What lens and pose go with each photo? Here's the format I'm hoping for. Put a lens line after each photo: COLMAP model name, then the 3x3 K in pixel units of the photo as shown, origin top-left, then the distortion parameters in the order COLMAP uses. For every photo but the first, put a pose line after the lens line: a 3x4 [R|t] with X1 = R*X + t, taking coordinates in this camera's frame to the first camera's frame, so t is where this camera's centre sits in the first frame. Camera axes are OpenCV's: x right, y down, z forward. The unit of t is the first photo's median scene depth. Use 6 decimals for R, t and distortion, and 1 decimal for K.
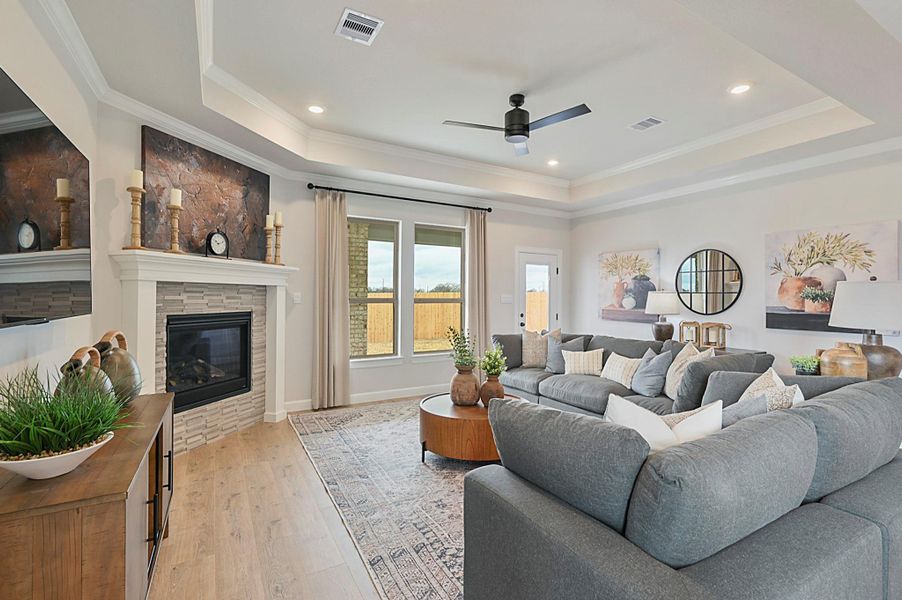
lens RADIAL K [[415.0, 0, 451.0], [0, 415.0, 300.0], [0, 0, 1]] dist [-0.000307, -0.000098]
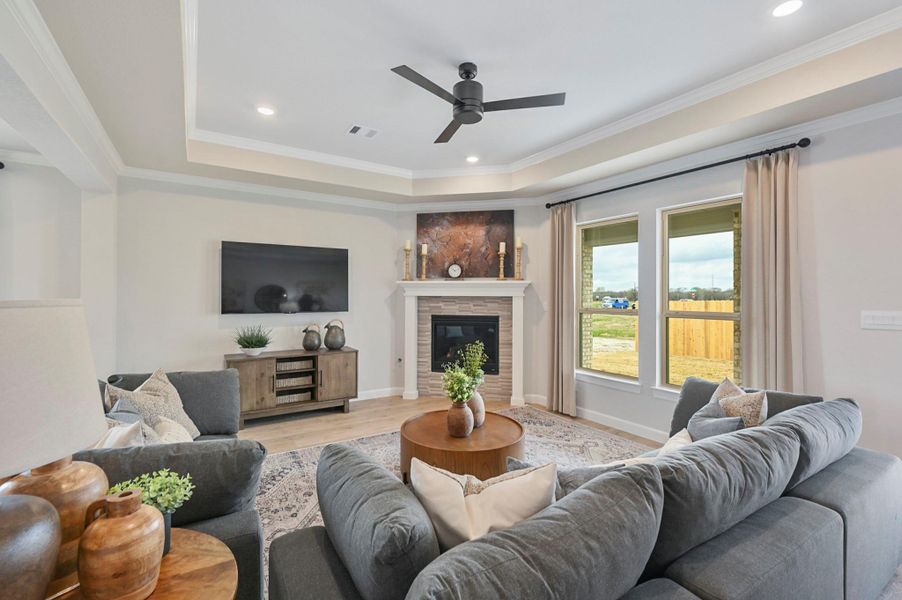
lens RADIAL K [[396.3, 0, 451.0], [0, 396.3, 300.0], [0, 0, 1]] dist [-0.000040, -0.000039]
pose [[0.061669, 0.009275, -0.998054, 0.759492], [-0.011996, 0.999891, 0.008551, -0.031985], [0.998025, 0.011445, 0.061774, 0.737664]]
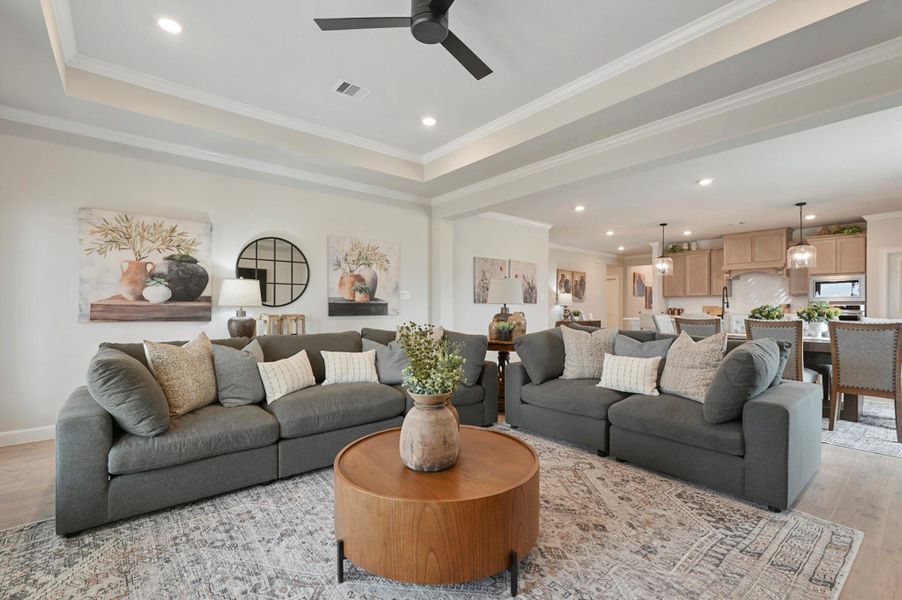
lens RADIAL K [[396.3, 0, 451.0], [0, 396.3, 300.0], [0, 0, 1]] dist [-0.000040, -0.000039]
pose [[-0.175347, 0.013530, 0.984414, -0.383465], [0.008173, 0.999891, -0.012287, 0.039314], [-0.984473, 0.005891, -0.175439, 0.862131]]
